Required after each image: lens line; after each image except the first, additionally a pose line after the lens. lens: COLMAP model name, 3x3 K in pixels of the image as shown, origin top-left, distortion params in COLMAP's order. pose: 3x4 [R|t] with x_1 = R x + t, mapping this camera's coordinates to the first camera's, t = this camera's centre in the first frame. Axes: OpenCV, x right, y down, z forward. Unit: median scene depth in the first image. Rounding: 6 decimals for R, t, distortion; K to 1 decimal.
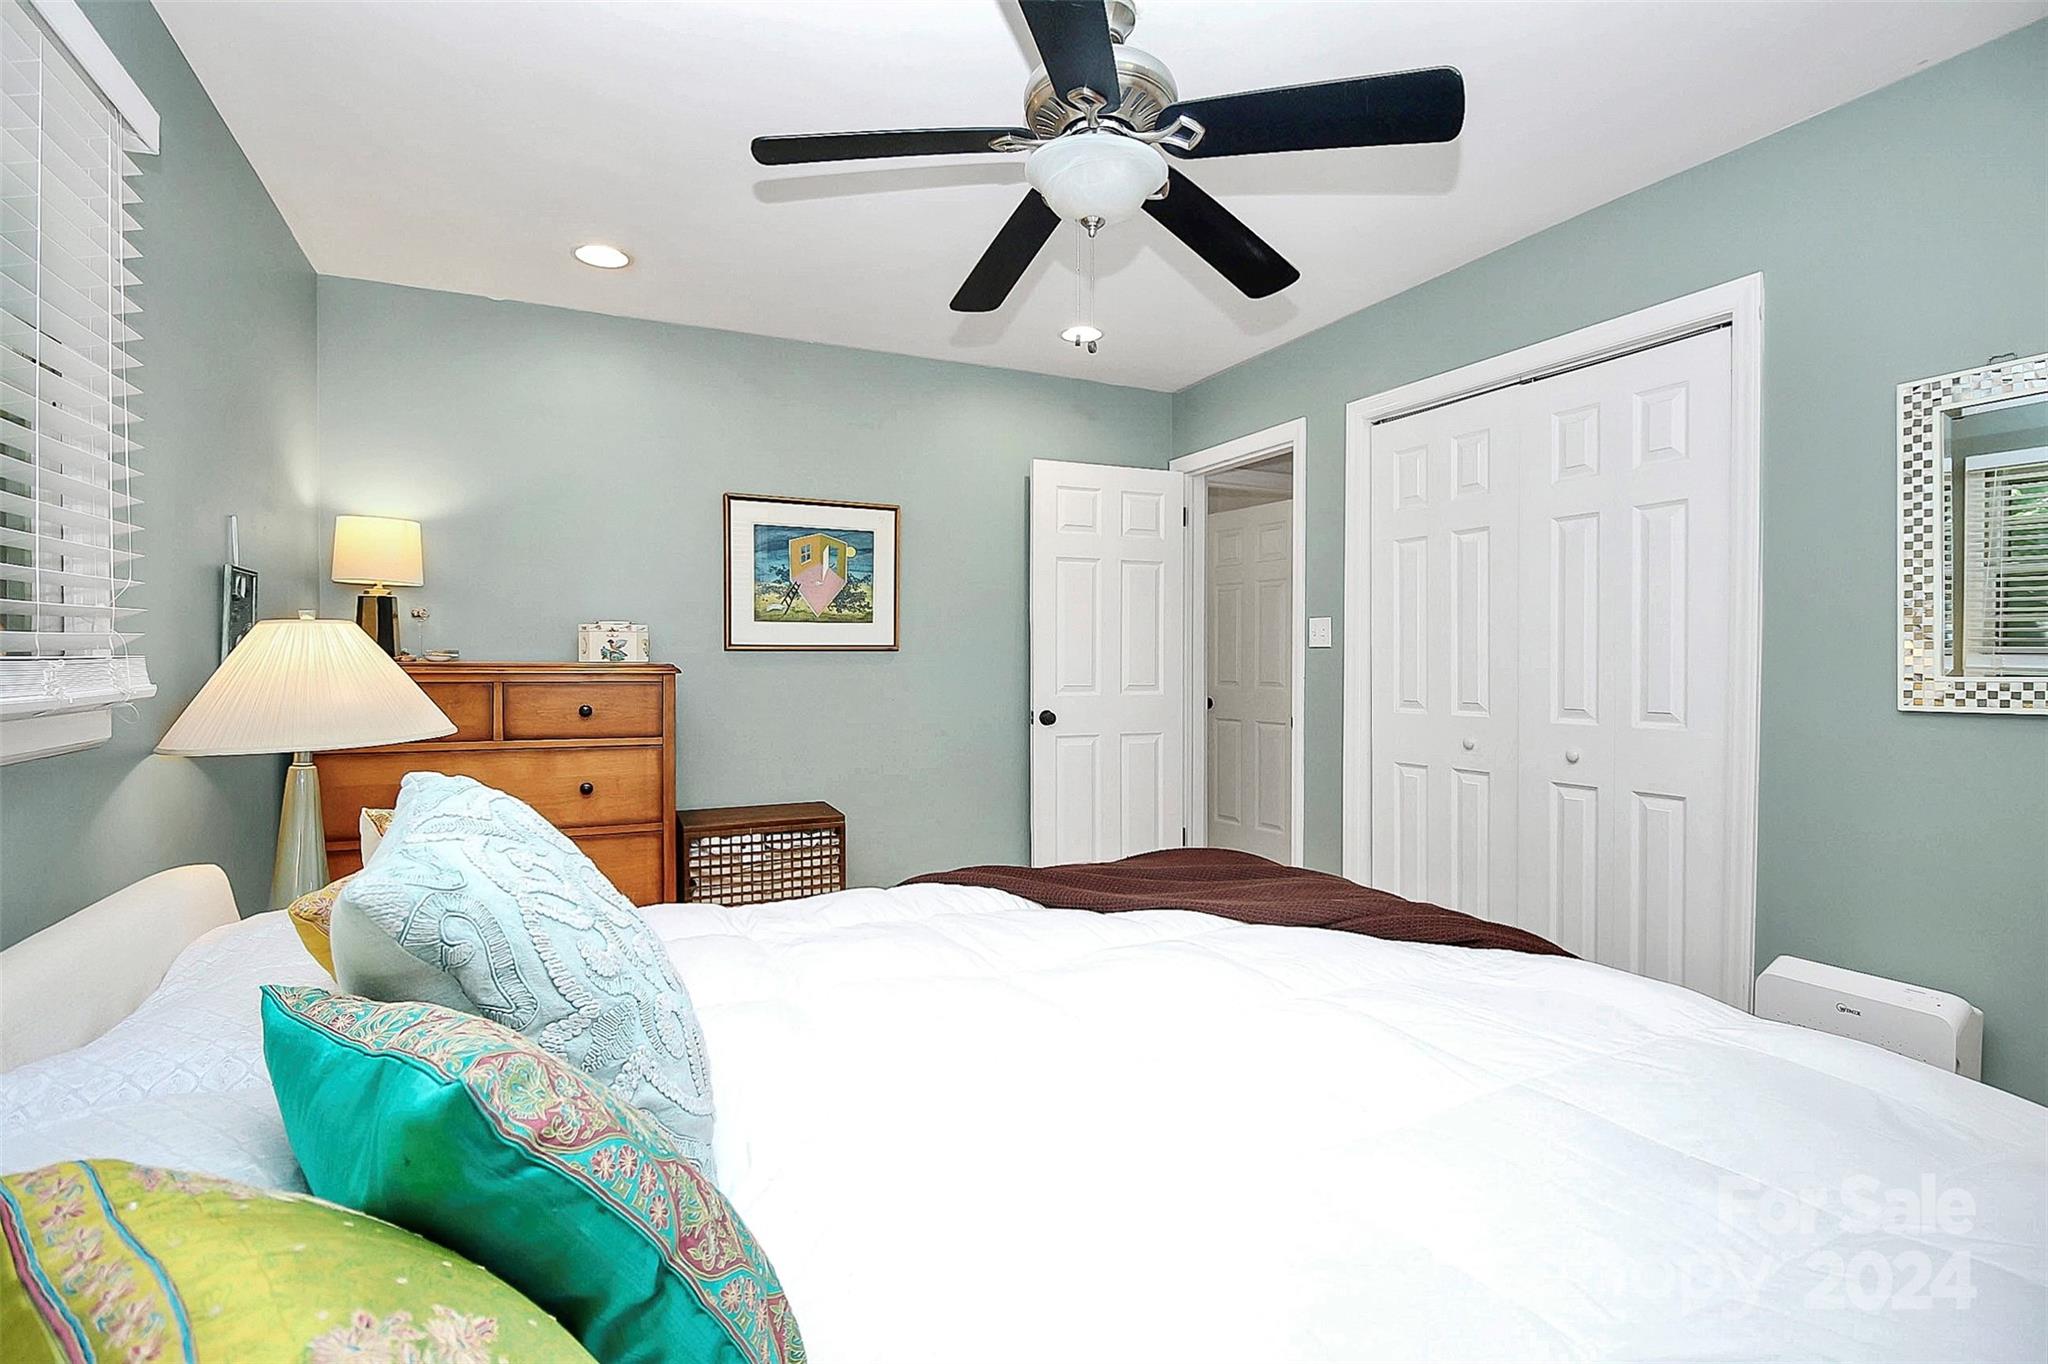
lens RADIAL K [[951.1, 0, 1024.4], [0, 951.1, 681.7], [0, 0, 1]] dist [-0.000919, -0.008034]
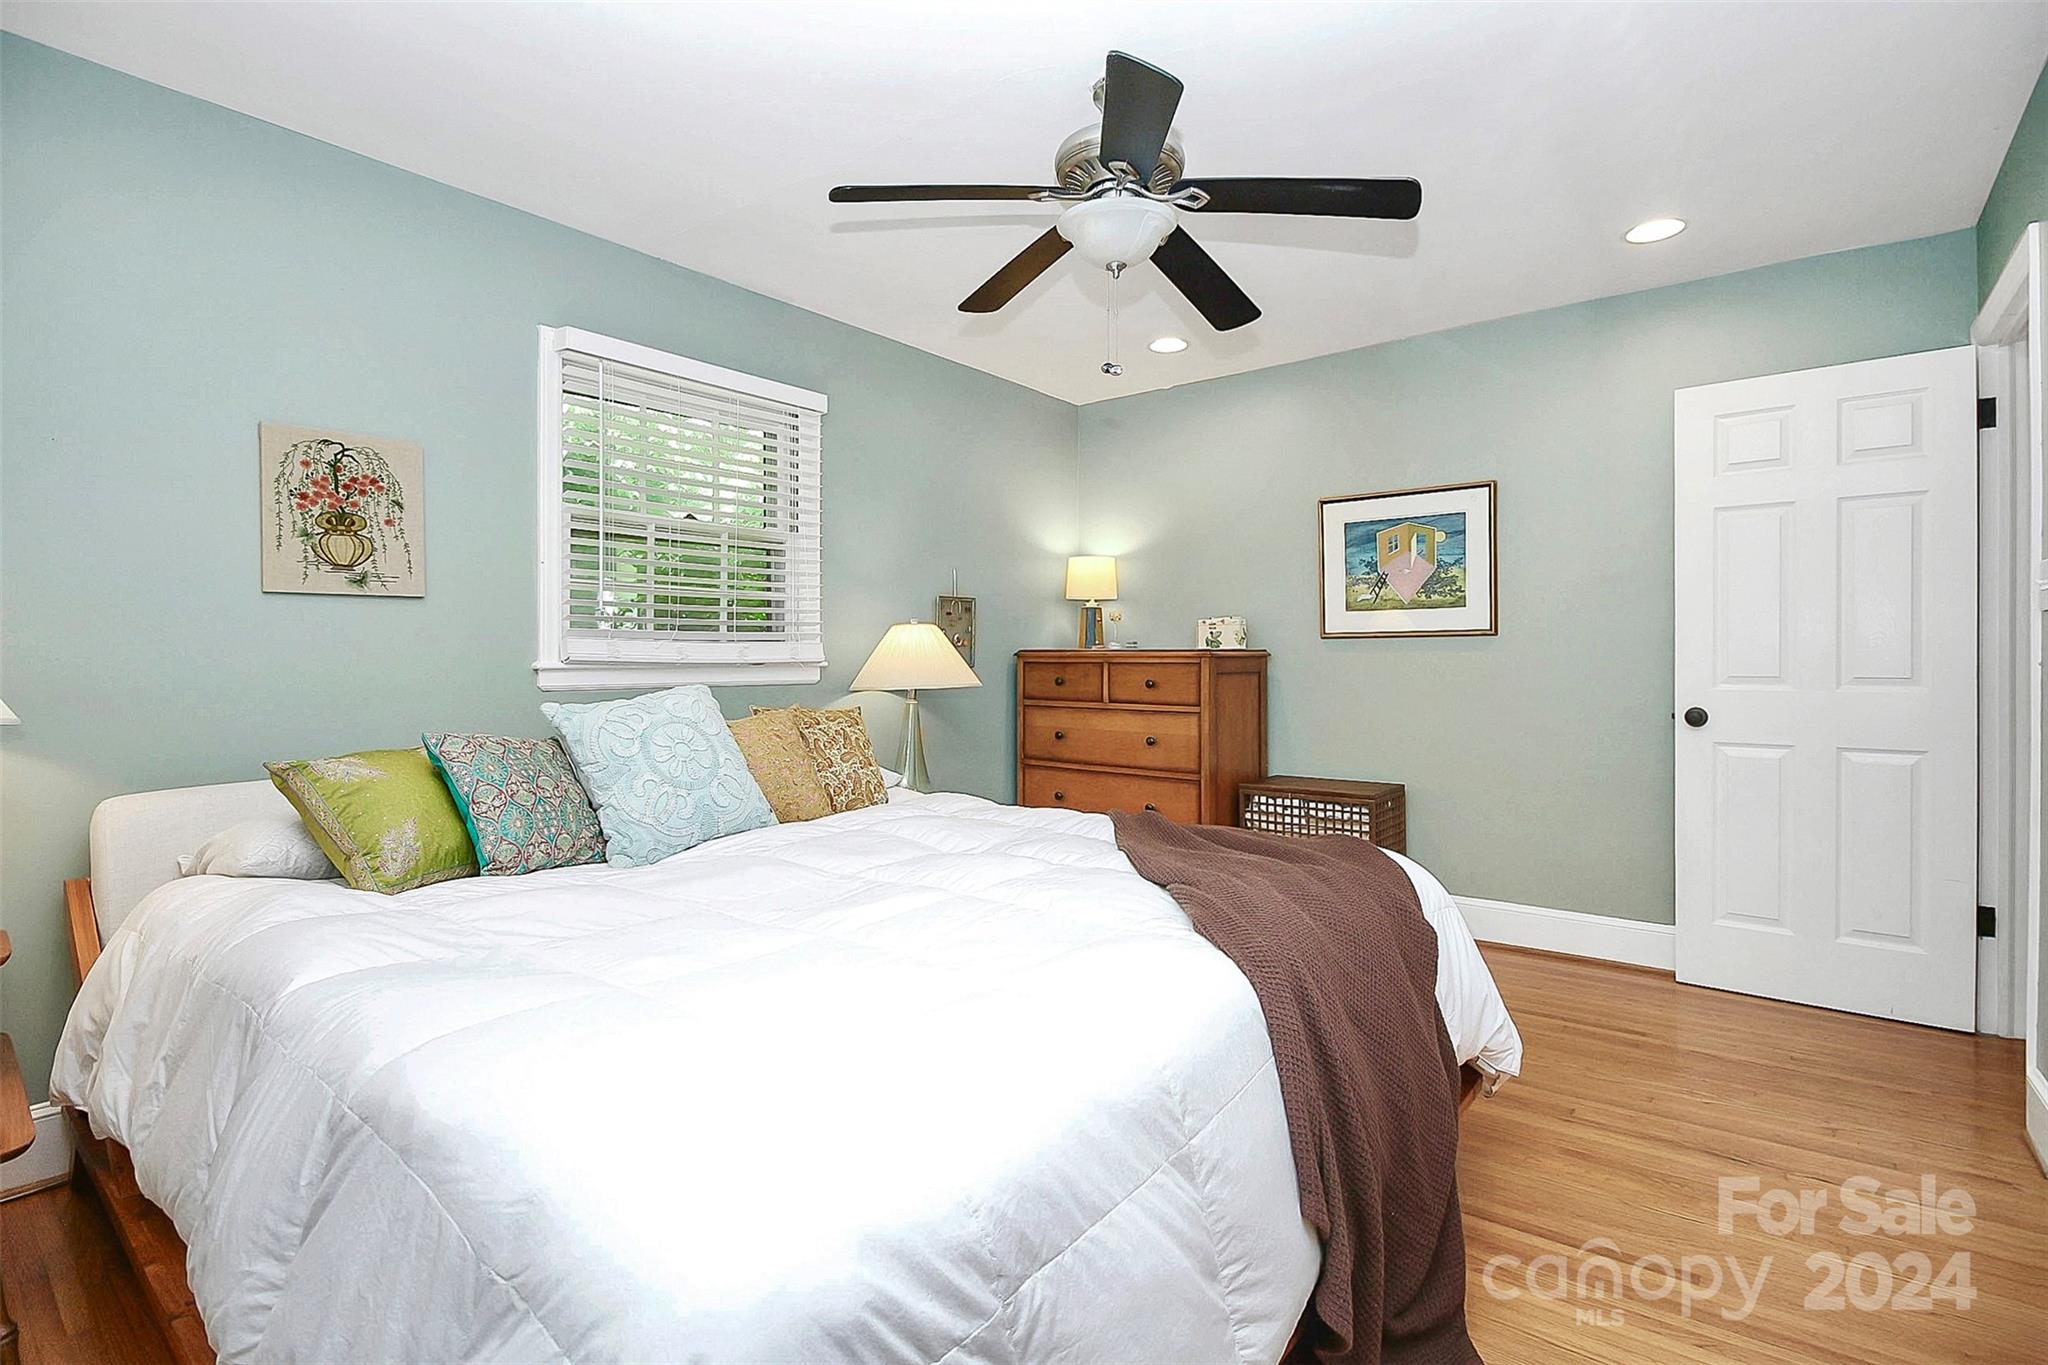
lens RADIAL K [[967.0, 0, 1047.3], [0, 967.0, 665.6], [0, 0, 1]] dist [-0.000339, -0.008475]
pose [[0.439754, 0.003220, -0.898112, 0.570077], [-0.019318, 0.999796, -0.005874, 0.012242], [0.897910, 0.019933, 0.439727, 0.205057]]
